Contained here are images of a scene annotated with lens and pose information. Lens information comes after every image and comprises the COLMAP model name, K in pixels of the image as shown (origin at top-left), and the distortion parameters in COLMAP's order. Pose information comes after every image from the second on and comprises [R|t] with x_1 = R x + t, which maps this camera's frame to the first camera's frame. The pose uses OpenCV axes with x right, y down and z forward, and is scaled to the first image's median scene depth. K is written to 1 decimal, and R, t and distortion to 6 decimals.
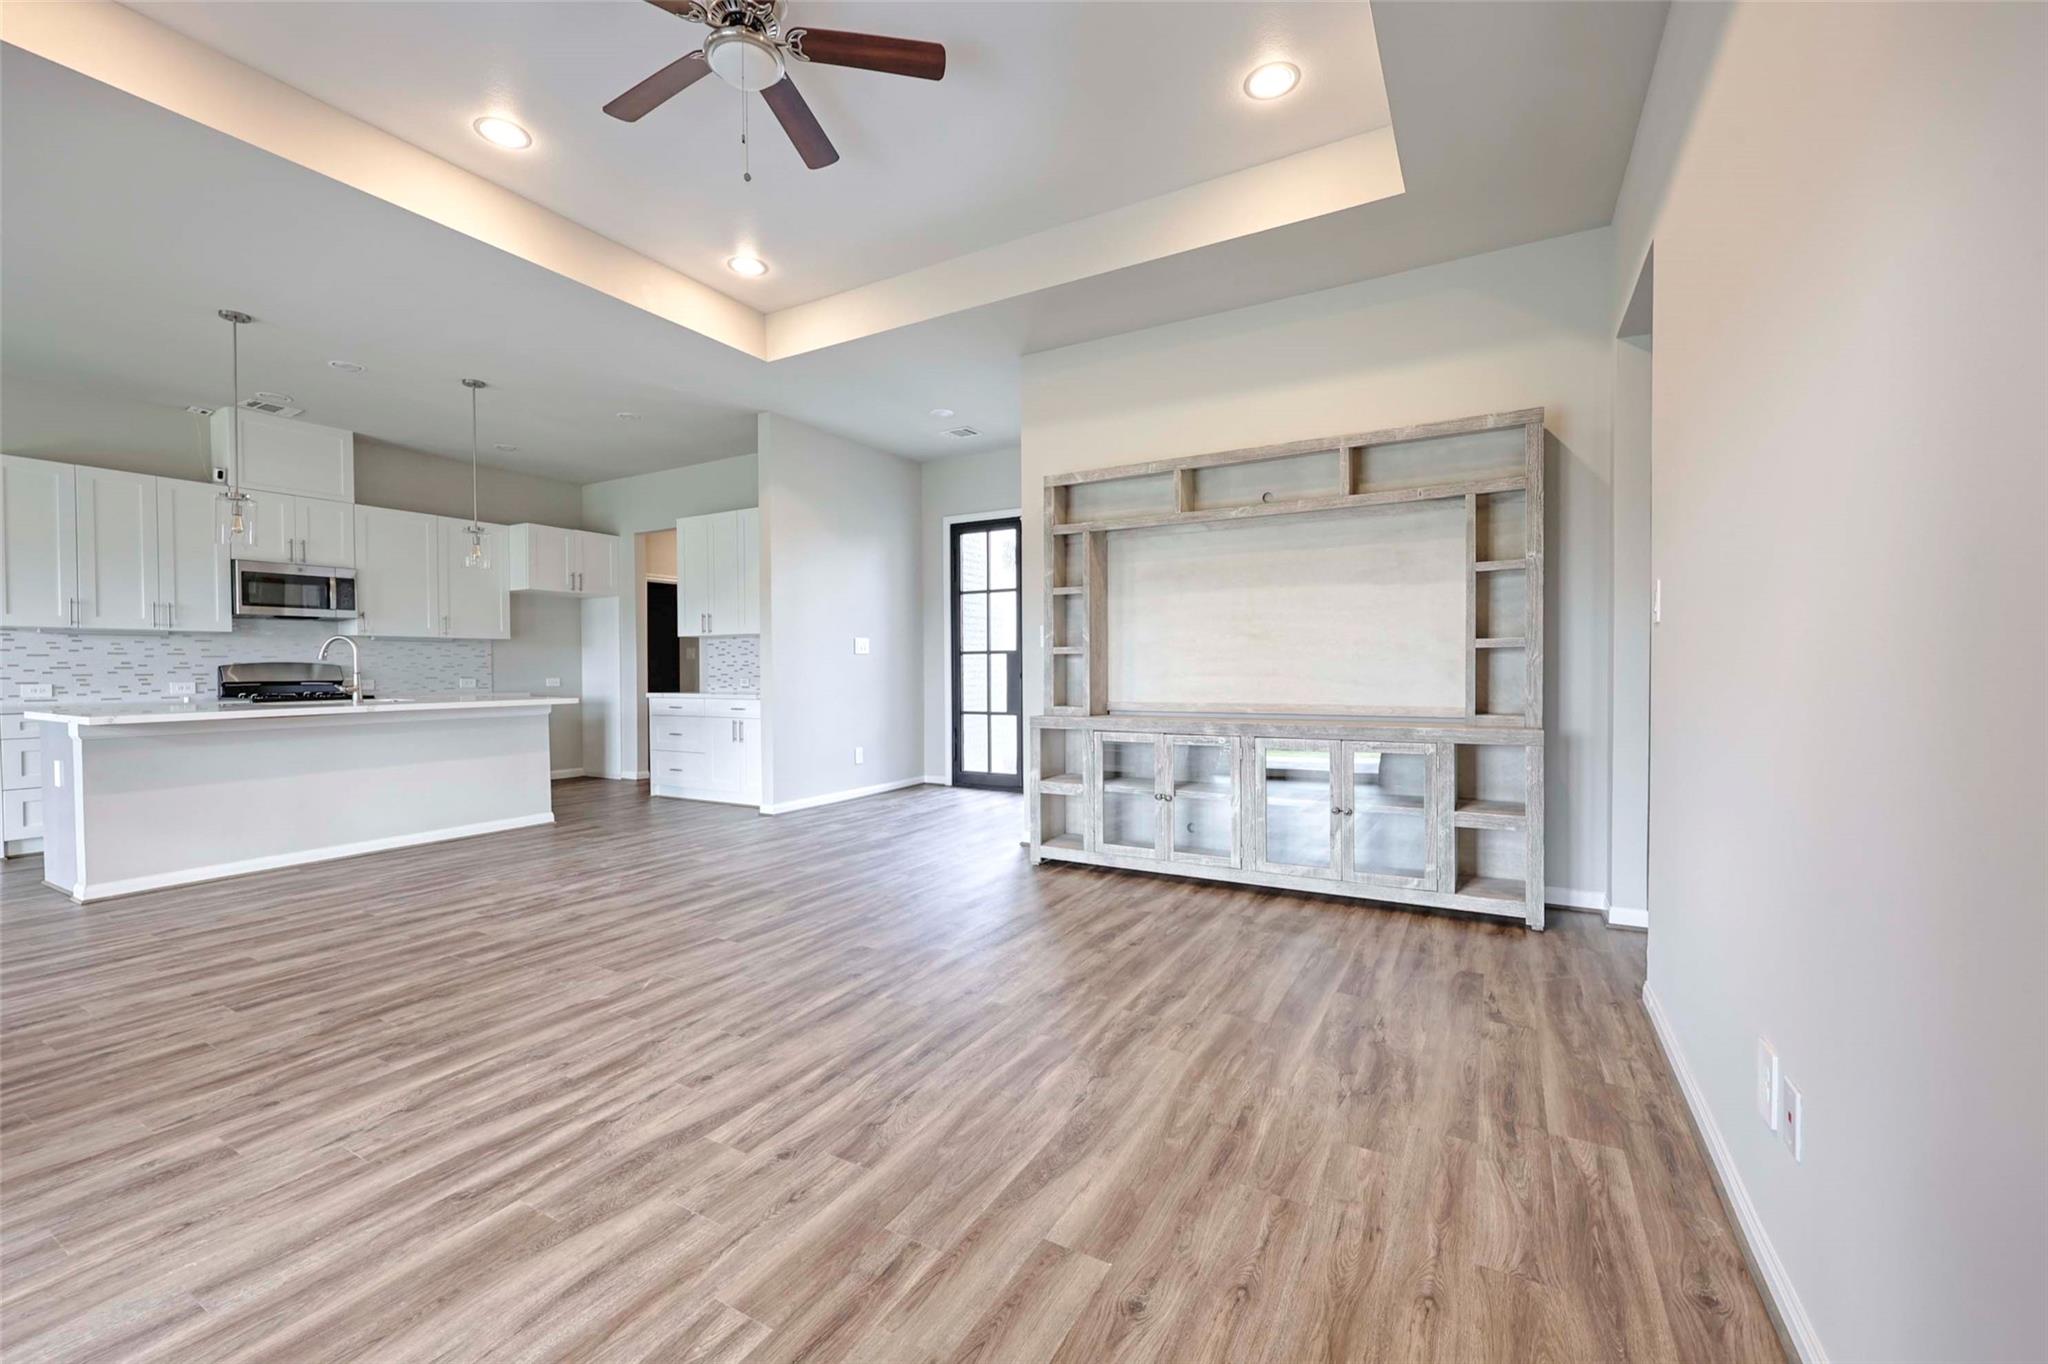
lens RADIAL K [[827.8, 0, 1016.2], [0, 827.8, 683.4], [0, 0, 1]] dist [-0.000781, 0.001385]
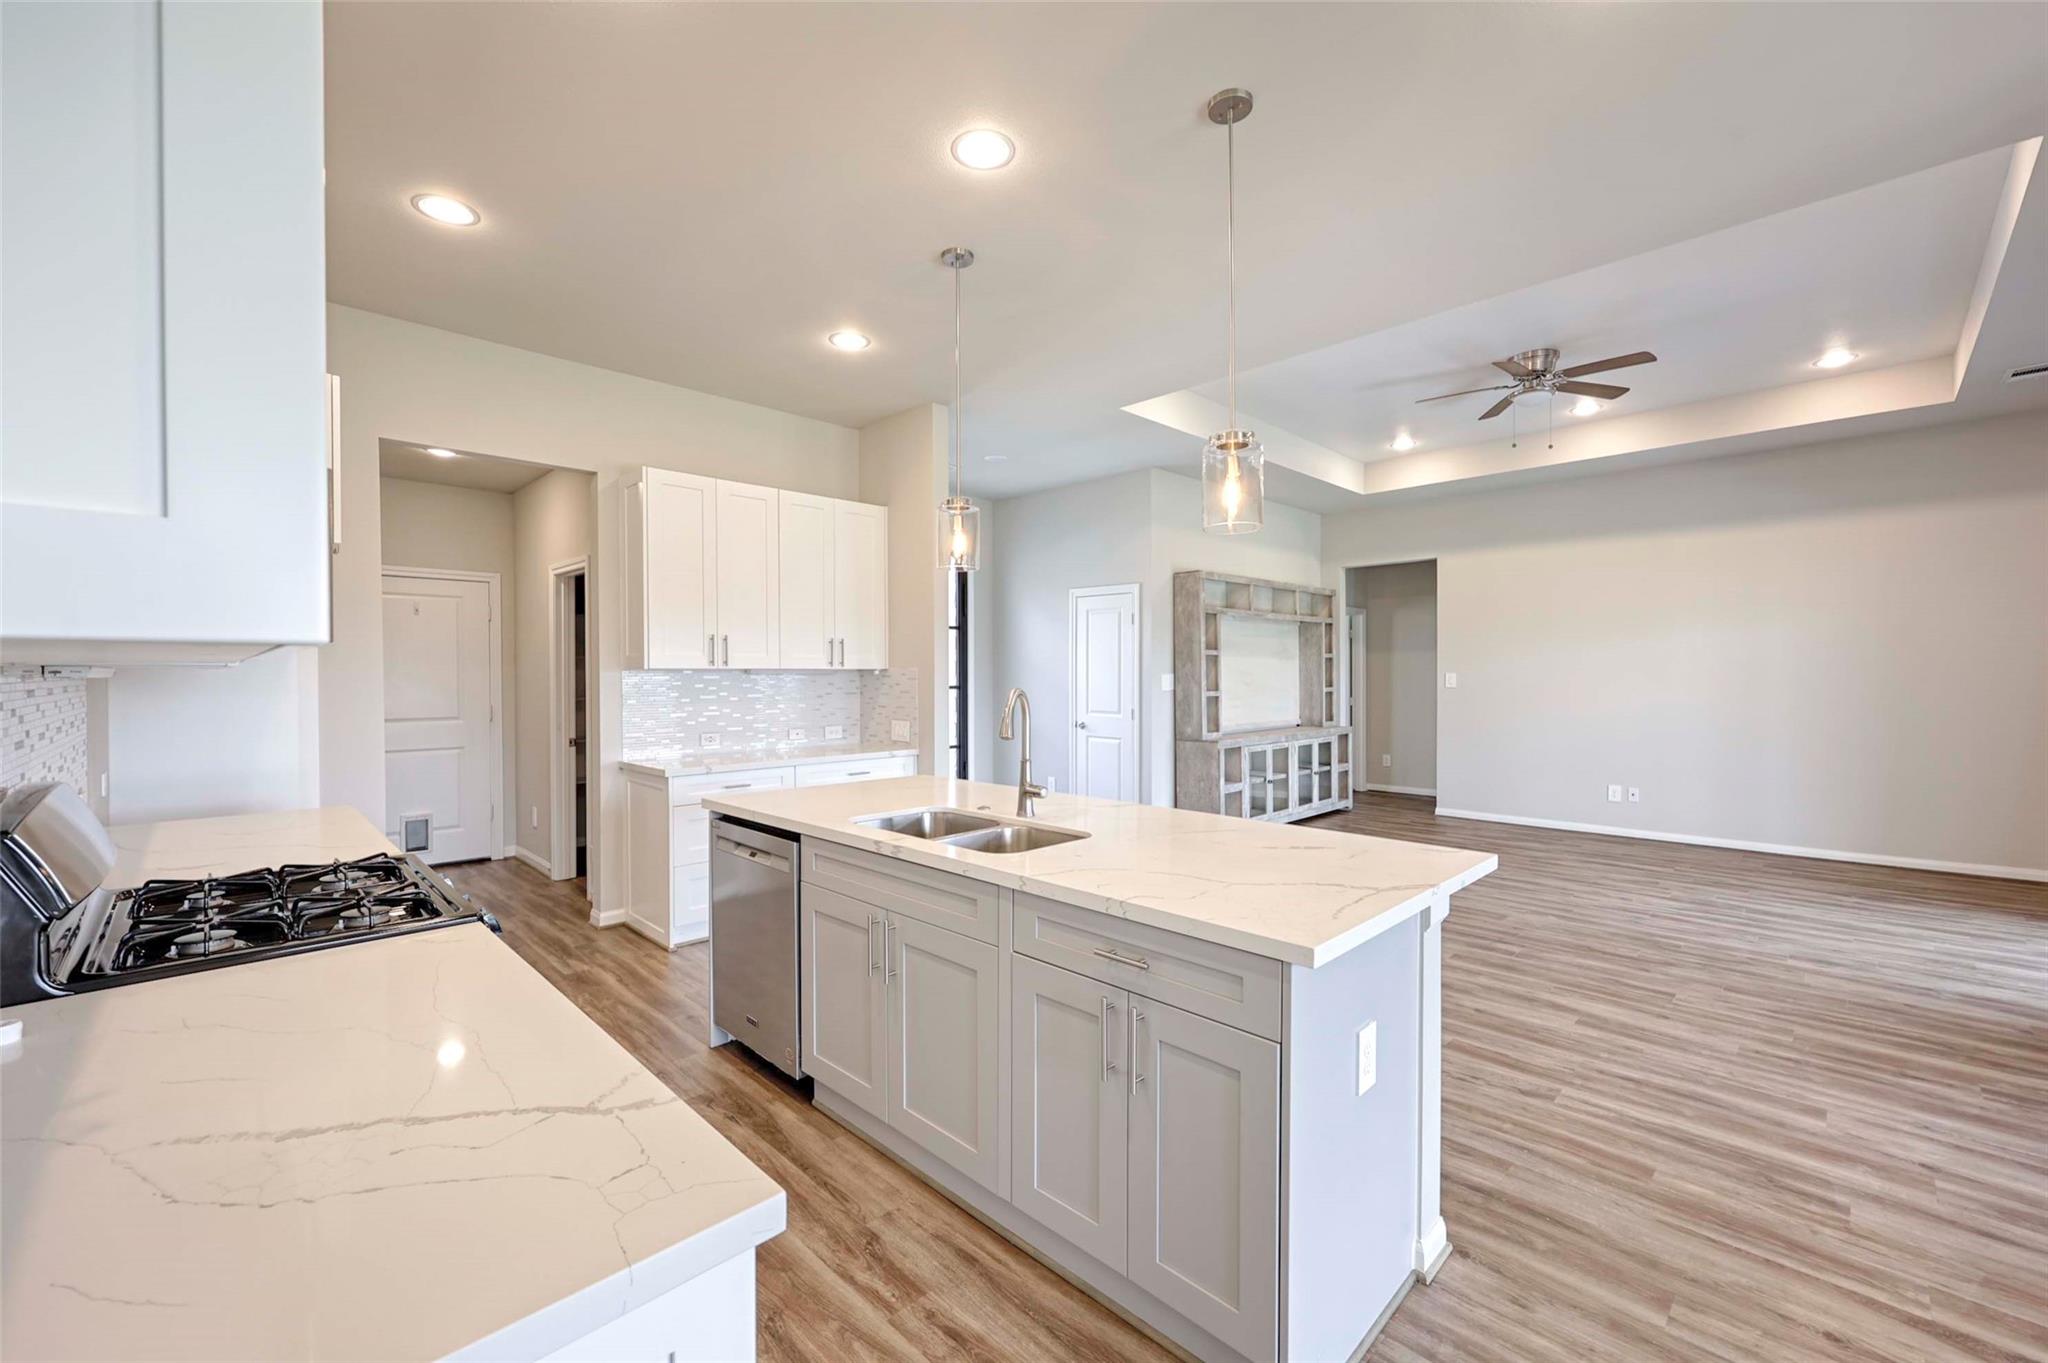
lens RADIAL K [[827.8, 0, 1012.1], [0, 827.8, 681.6], [0, 0, 1]] dist [-0.000781, 0.001385]
pose [[0.268713, -0.004750, 0.963208, -1.757953], [0.019953, 0.999801, -0.000636, -0.083083], [-0.963013, 0.019389, 0.268755, 1.168913]]
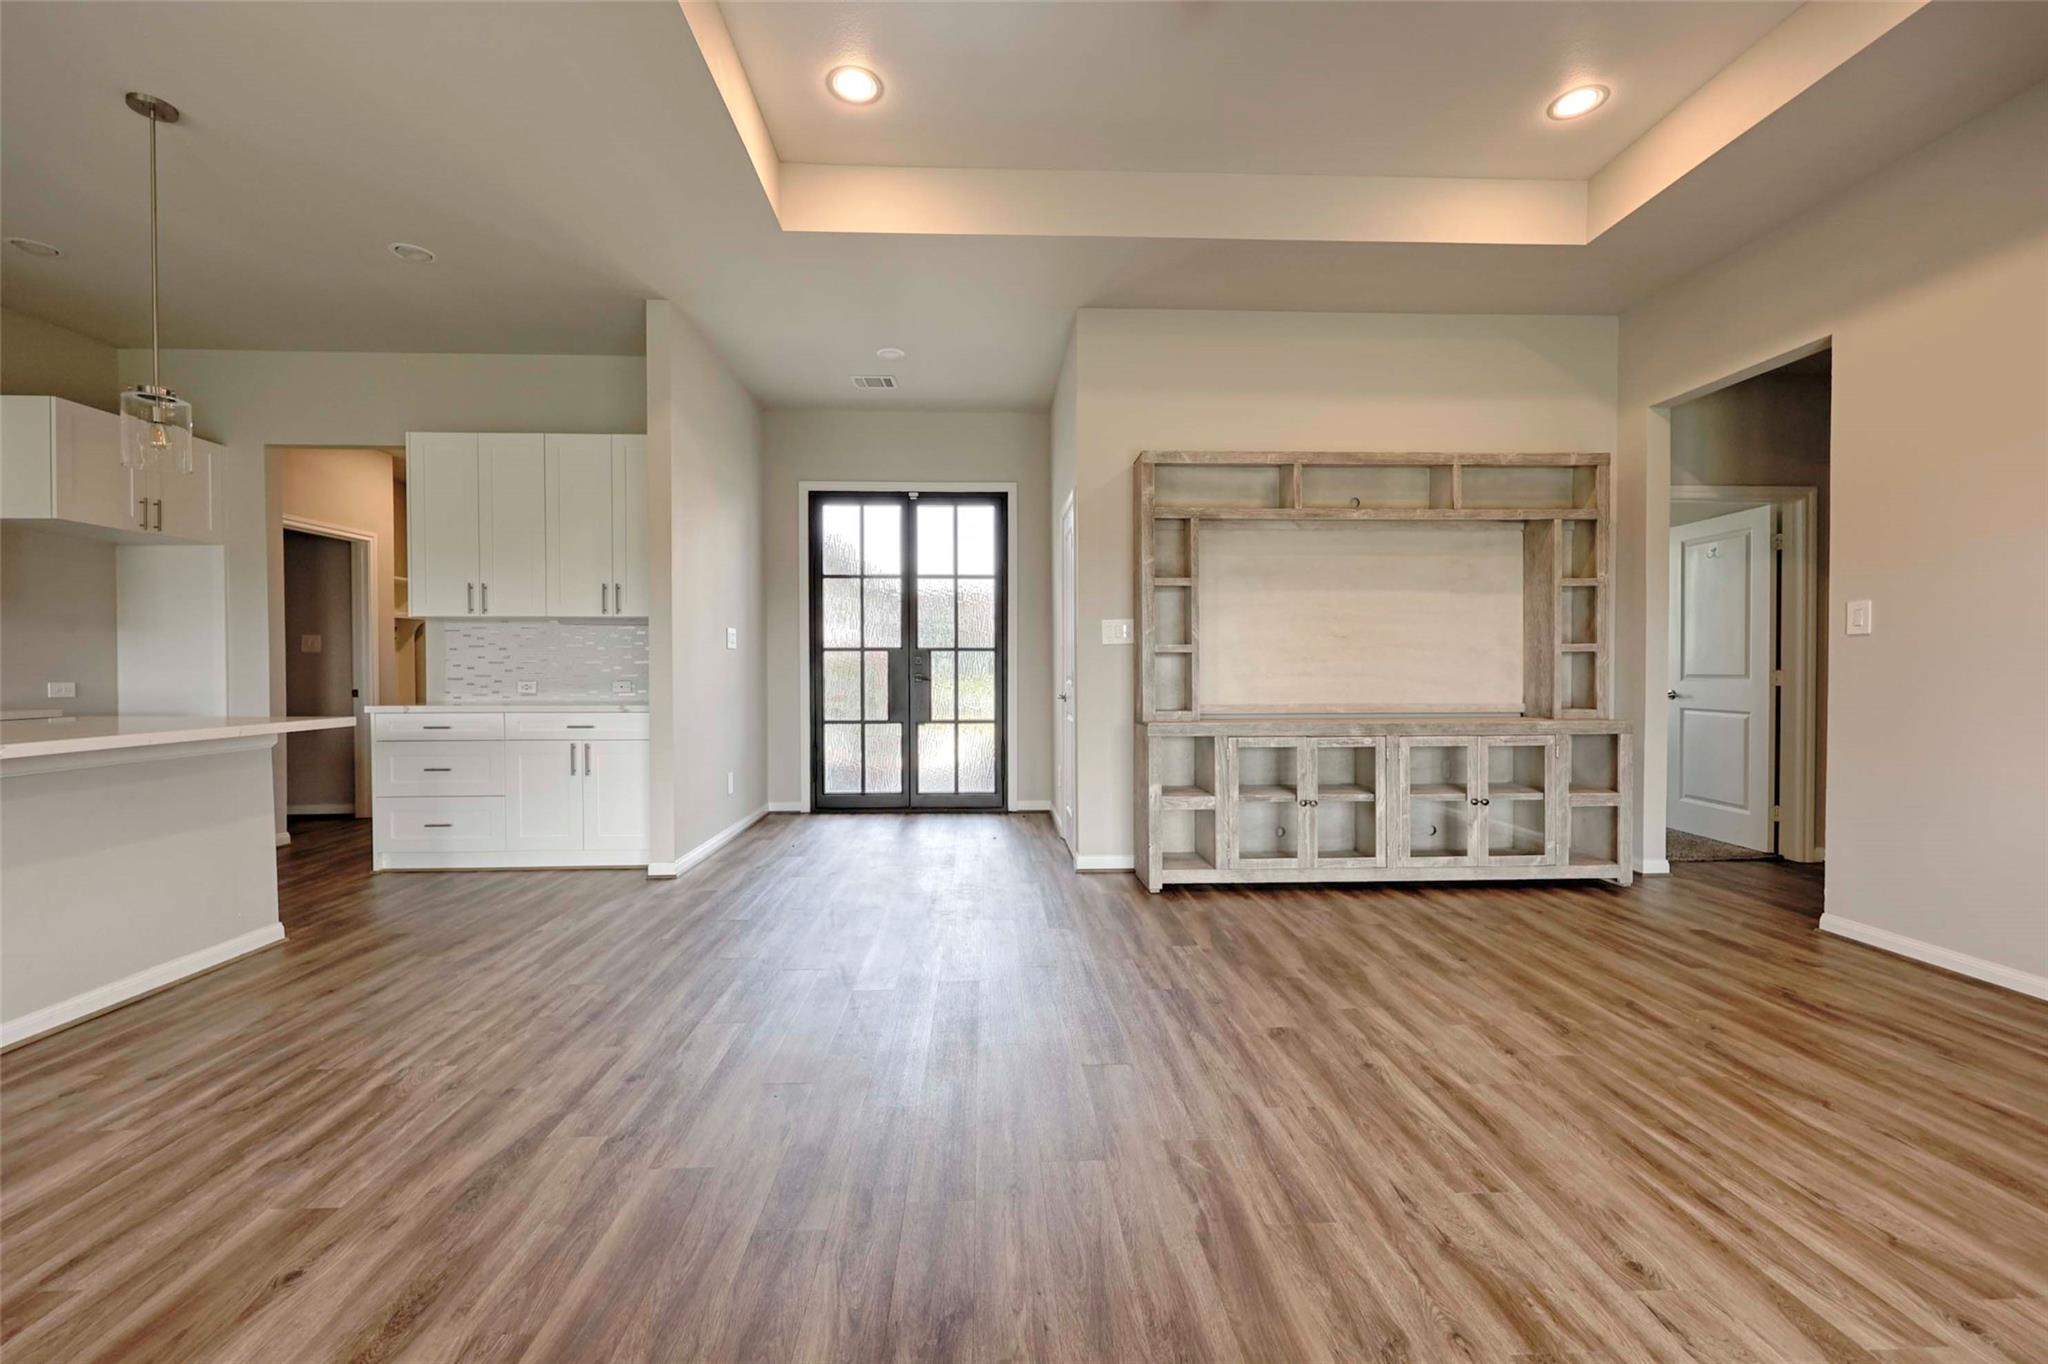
lens RADIAL K [[827.8, 0, 1016.1], [0, 827.8, 682.3], [0, 0, 1]] dist [-0.000781, 0.001385]
pose [[0.845447, -0.005195, 0.534035, -0.690177], [0.007160, 0.999973, -0.001608, -0.003529], [-0.534012, 0.005183, 0.845461, 0.410934]]
